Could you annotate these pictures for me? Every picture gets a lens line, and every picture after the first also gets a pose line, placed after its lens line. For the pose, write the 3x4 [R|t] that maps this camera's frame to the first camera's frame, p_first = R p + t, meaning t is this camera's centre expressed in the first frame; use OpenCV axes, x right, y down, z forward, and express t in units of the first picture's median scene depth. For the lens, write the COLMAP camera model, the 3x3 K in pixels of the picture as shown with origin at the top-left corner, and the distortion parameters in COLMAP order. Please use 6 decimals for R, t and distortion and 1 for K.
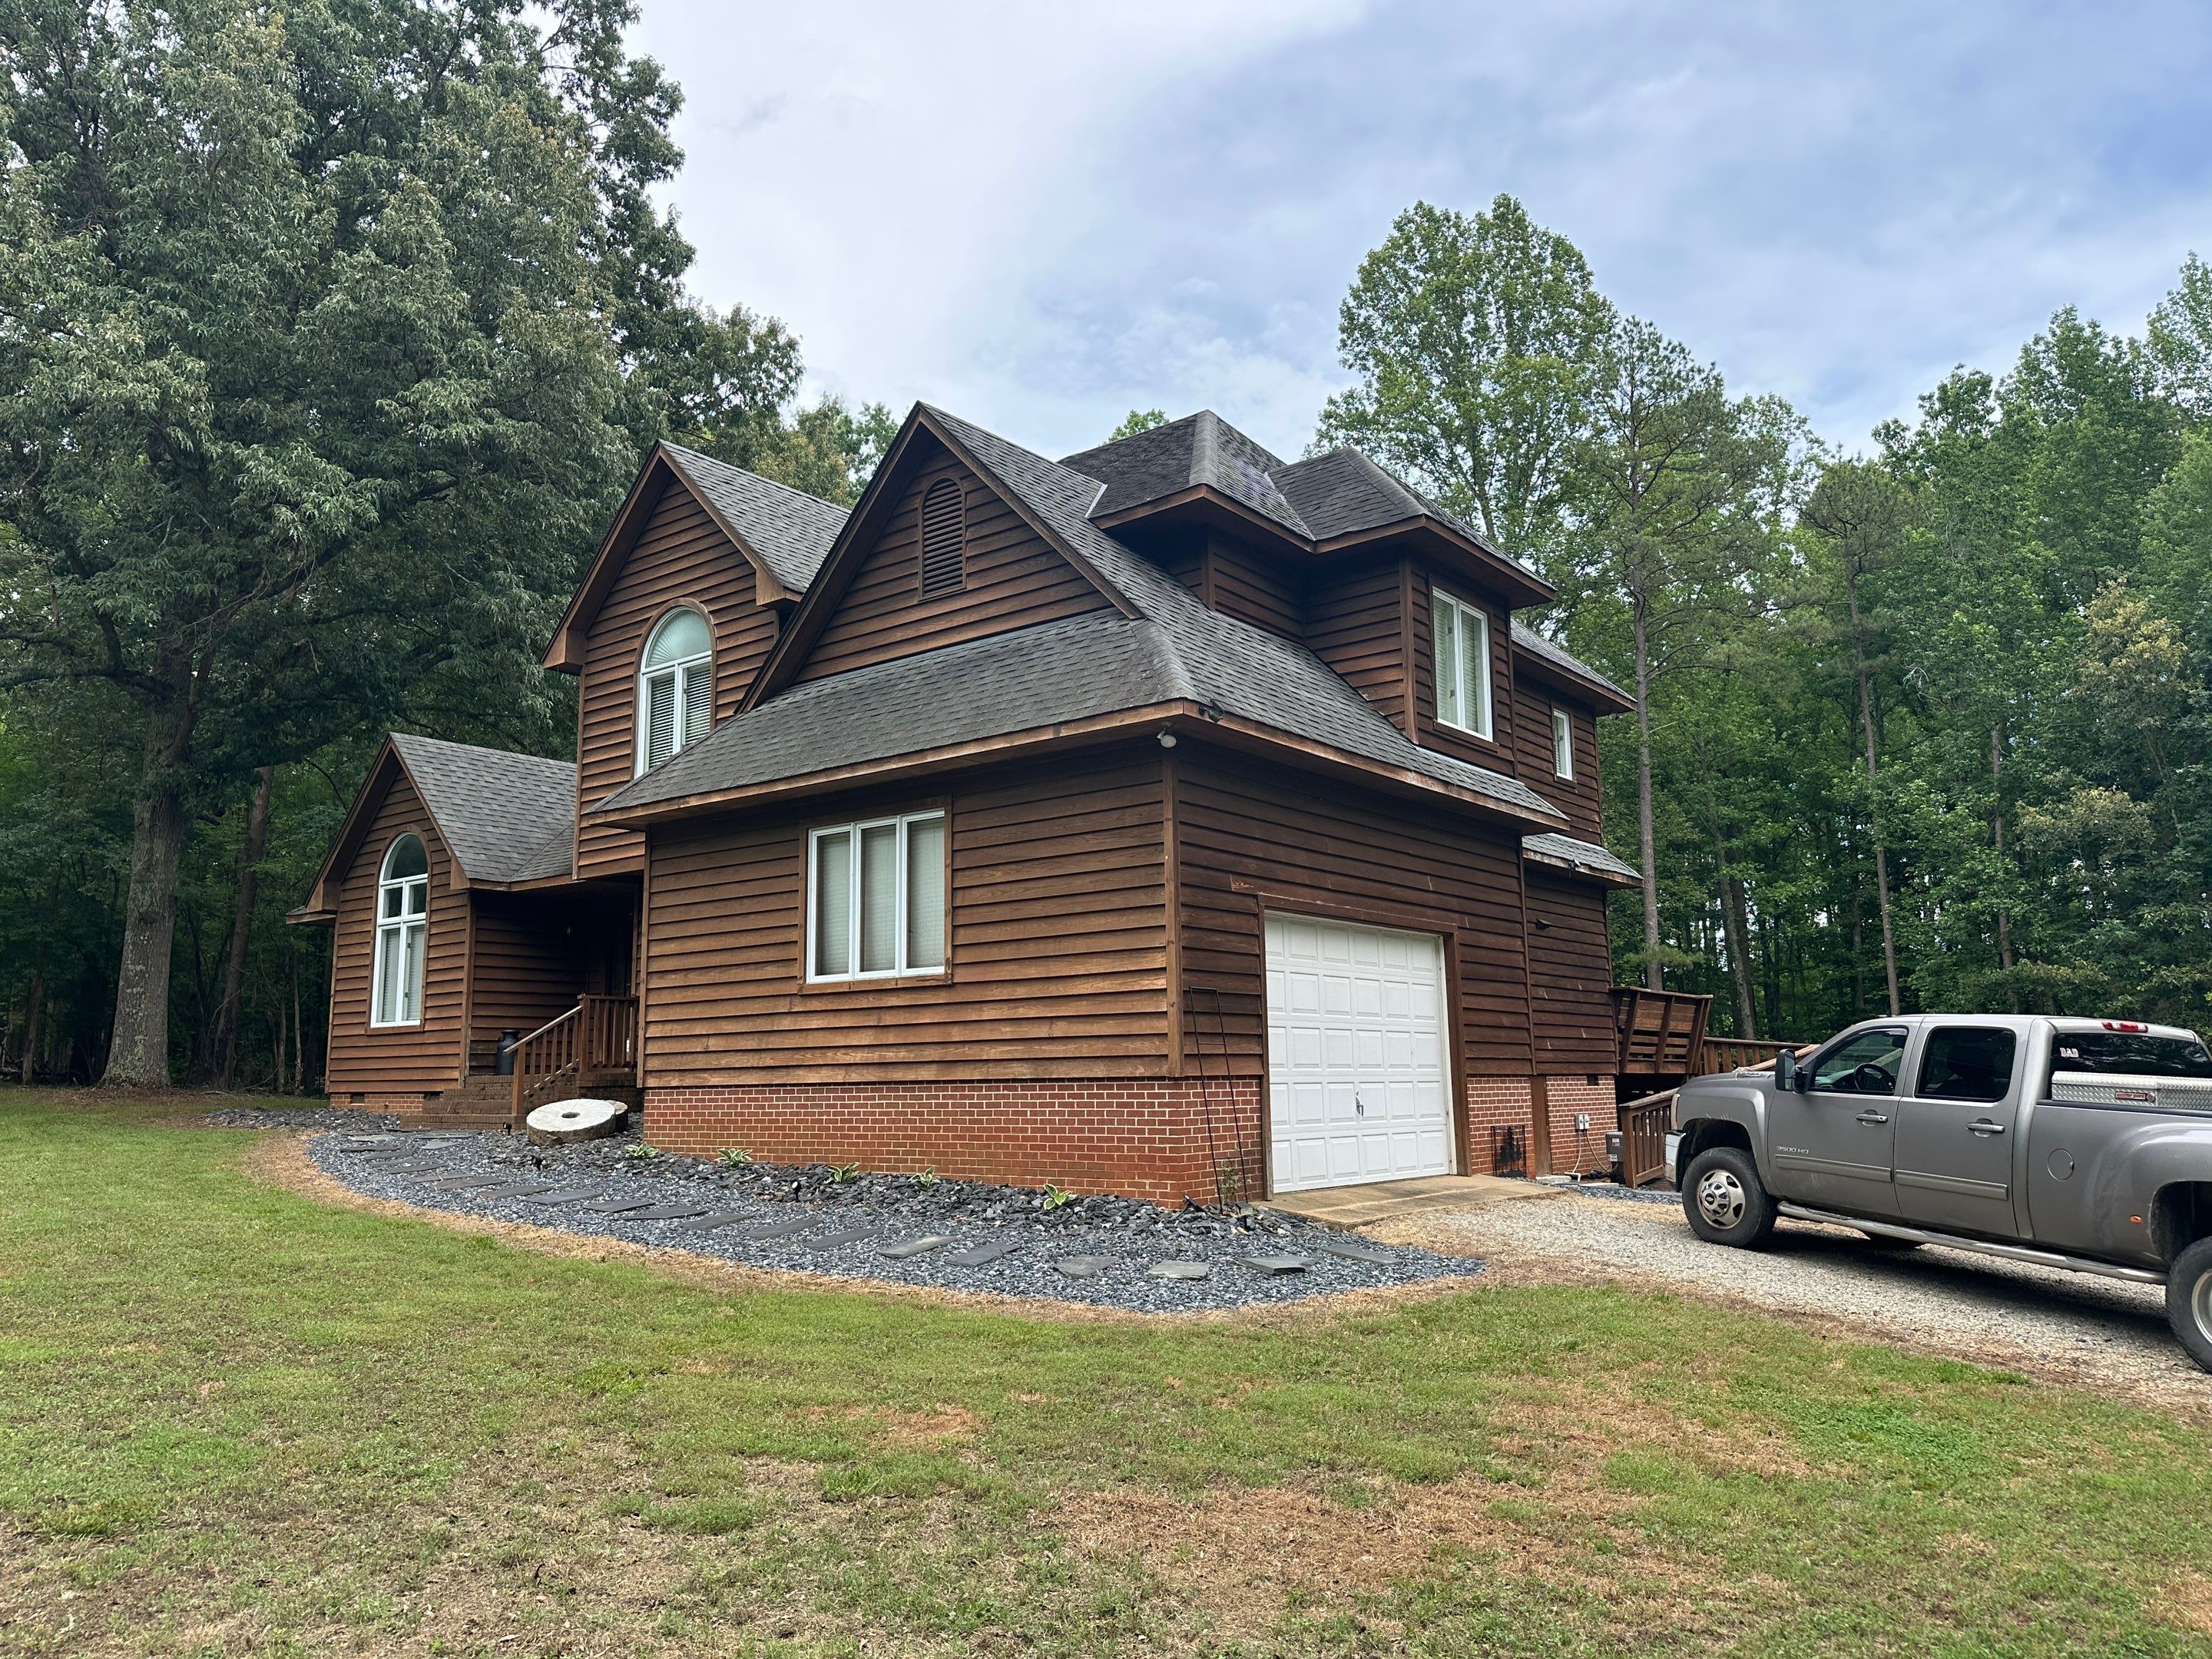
lens RADIAL K [[1579.0, 0, 1106.0], [0, 1579.0, 829.5], [0, 0, 1]] dist [0.068340, -0.128597]
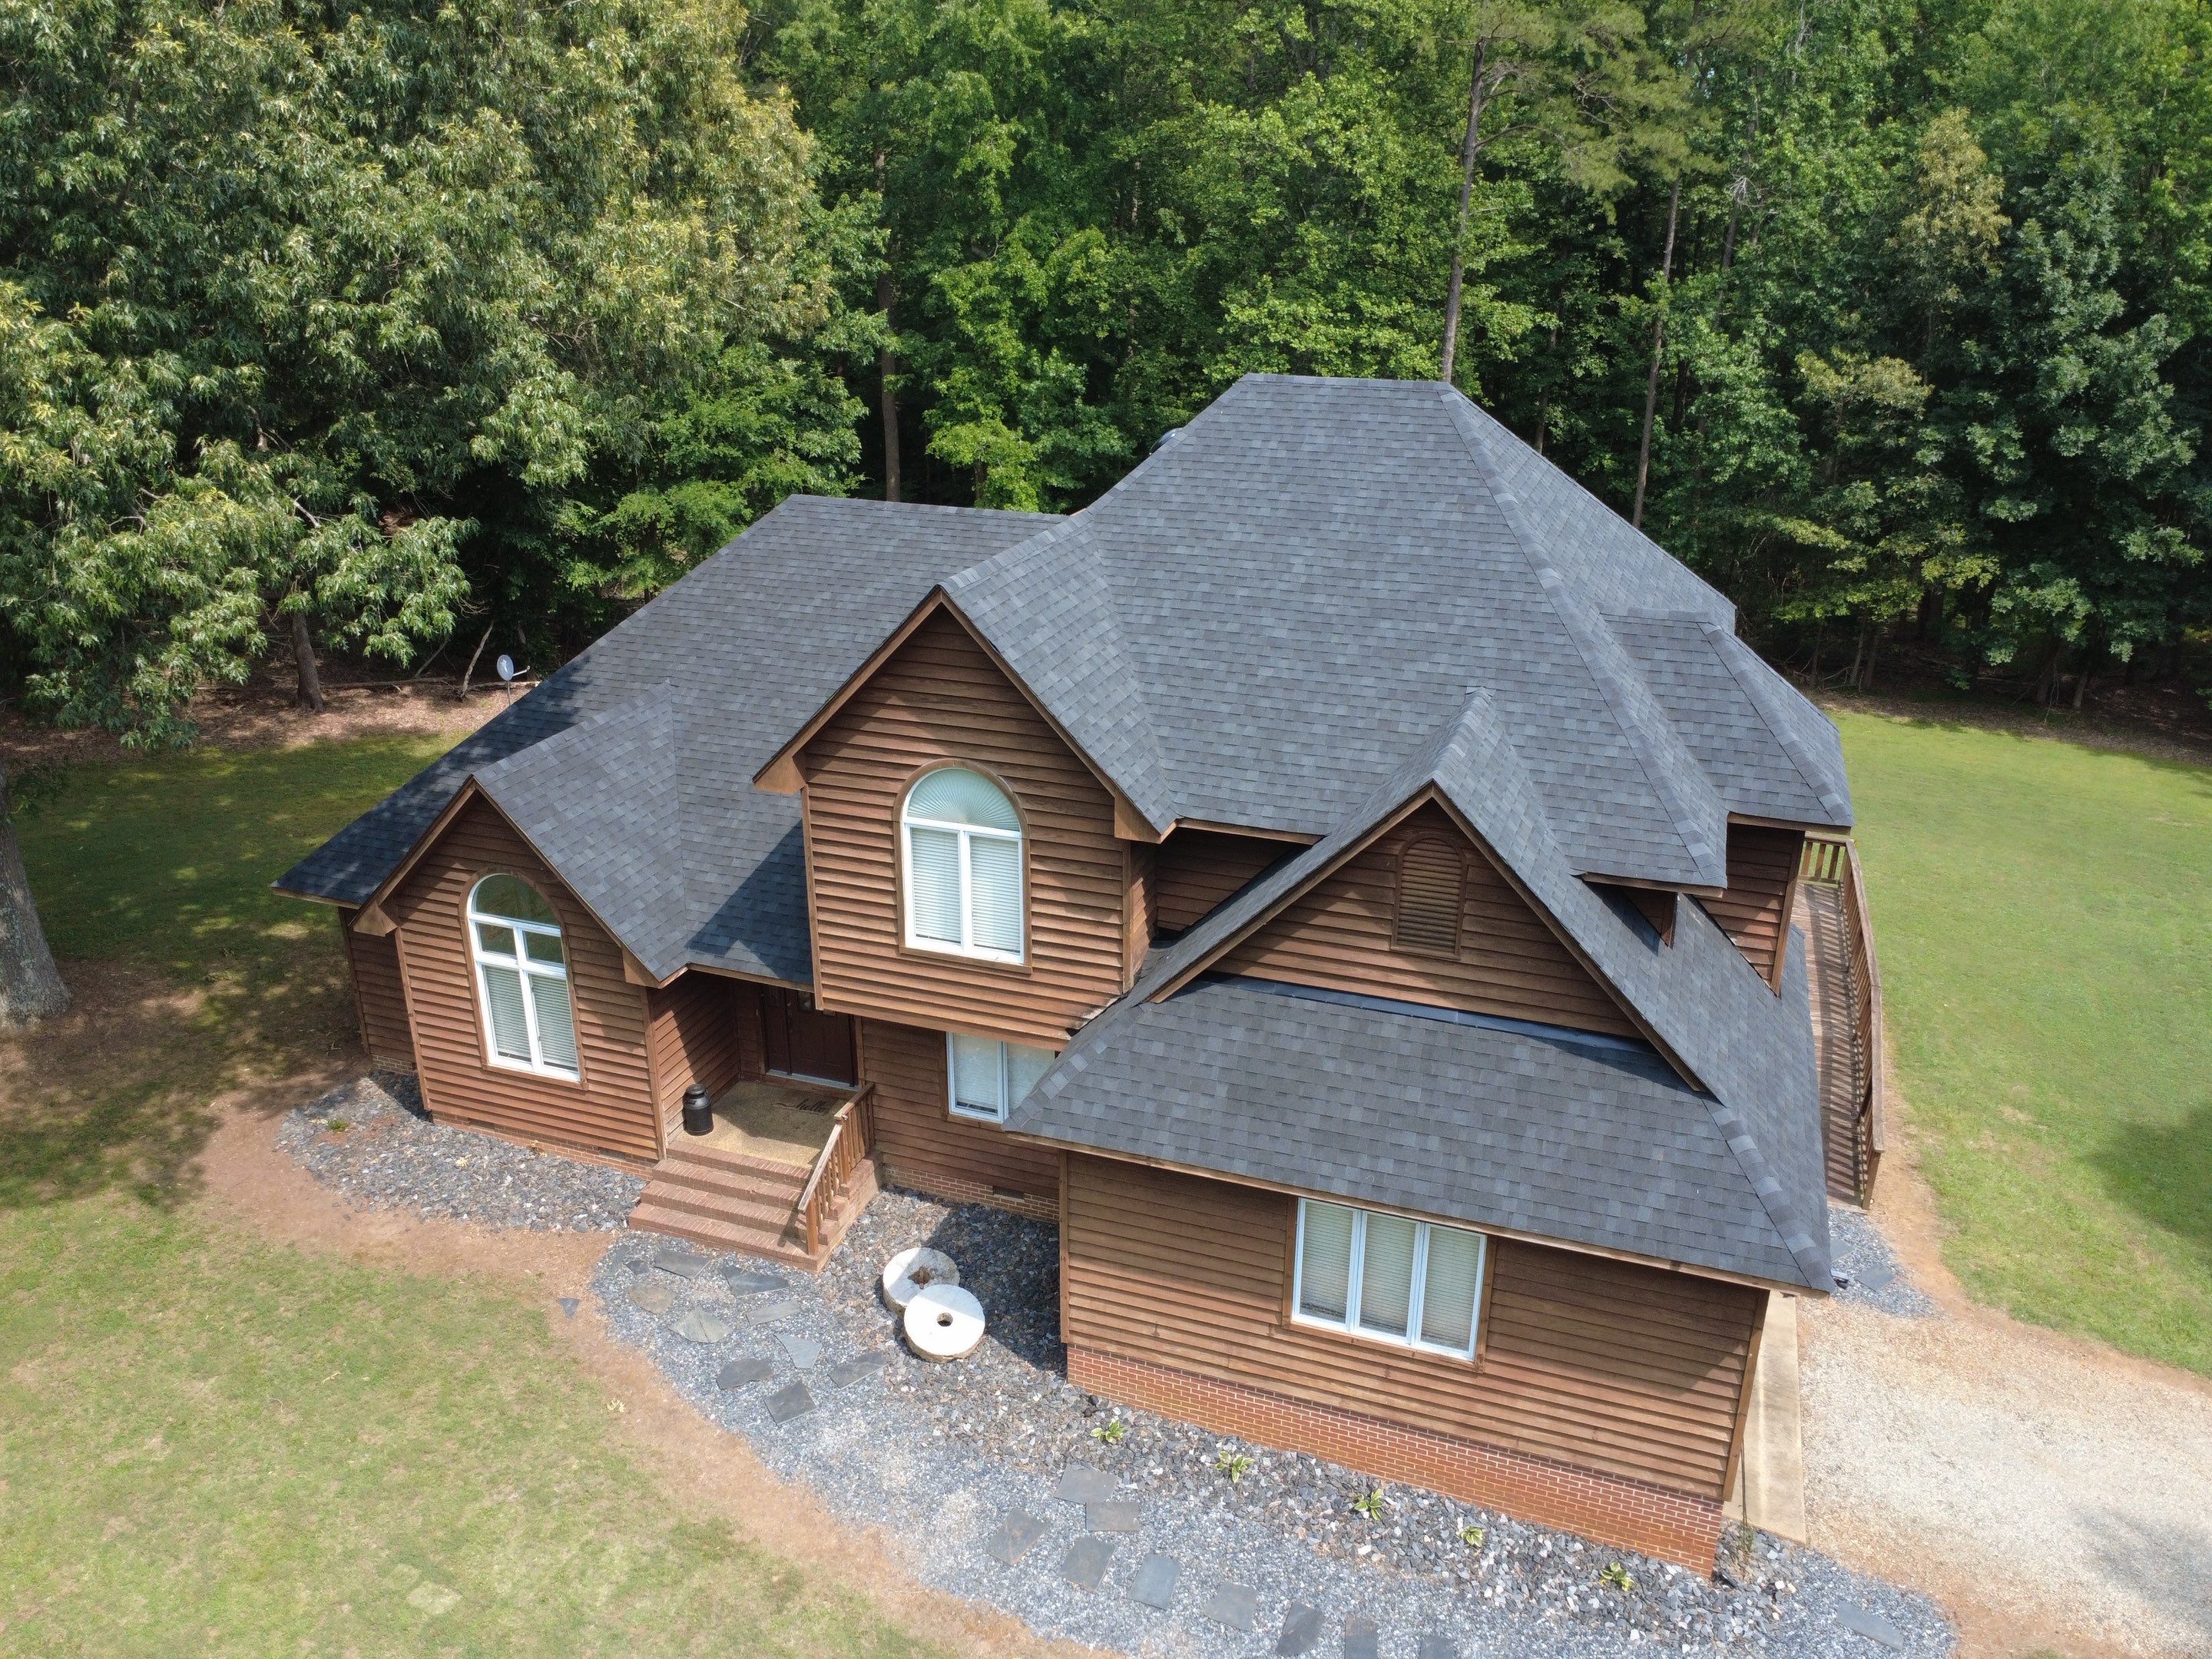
lens RADIAL K [[1675.8, 0, 1106.0], [0, 1675.8, 829.5], [0, 0, 1]] dist [-0.001780, -0.002168]
pose [[0.949347, -0.097814, 0.298619, -0.614337], [-0.067167, 0.865189, 0.496927, -0.743950], [-0.306968, -0.491813, 0.814795, 0.281783]]
